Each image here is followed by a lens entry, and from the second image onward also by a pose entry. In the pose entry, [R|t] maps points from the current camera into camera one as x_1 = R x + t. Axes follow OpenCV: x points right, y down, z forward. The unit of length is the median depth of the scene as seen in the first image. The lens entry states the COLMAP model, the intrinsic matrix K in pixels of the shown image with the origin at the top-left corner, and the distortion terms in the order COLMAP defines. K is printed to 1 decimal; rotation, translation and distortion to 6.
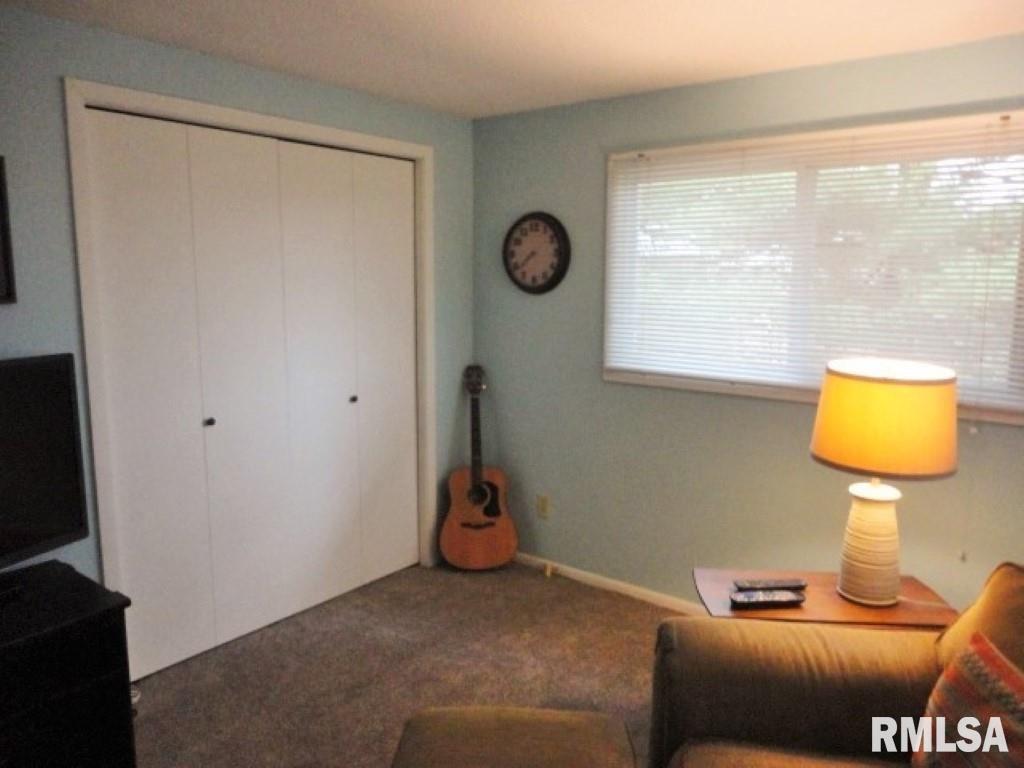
lens RADIAL K [[746.6, 0, 512.0], [0, 746.6, 384.0], [0, 0, 1]] dist [0.008587, -0.001282]
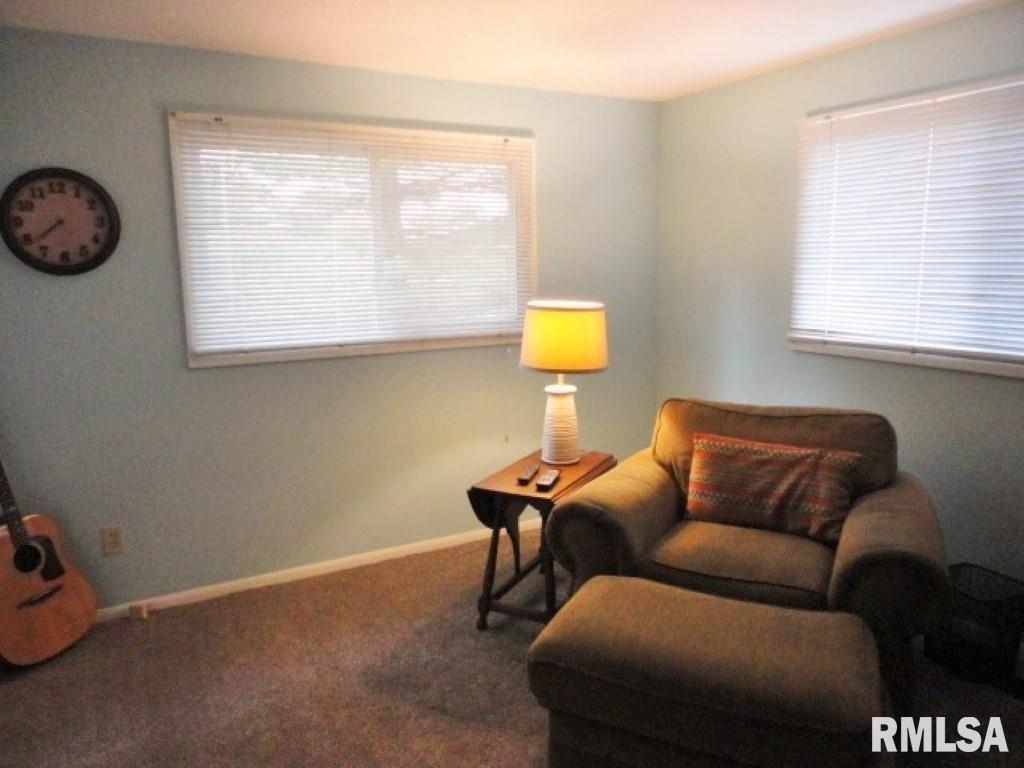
lens RADIAL K [[746.6, 0, 512.0], [0, 746.6, 384.0], [0, 0, 1]] dist [0.008587, -0.001282]
pose [[0.387434, -0.165364, 0.906945, -0.529701], [0.151494, 0.981827, 0.114301, -0.030160], [-0.909365, 0.093112, 0.405445, 0.290060]]
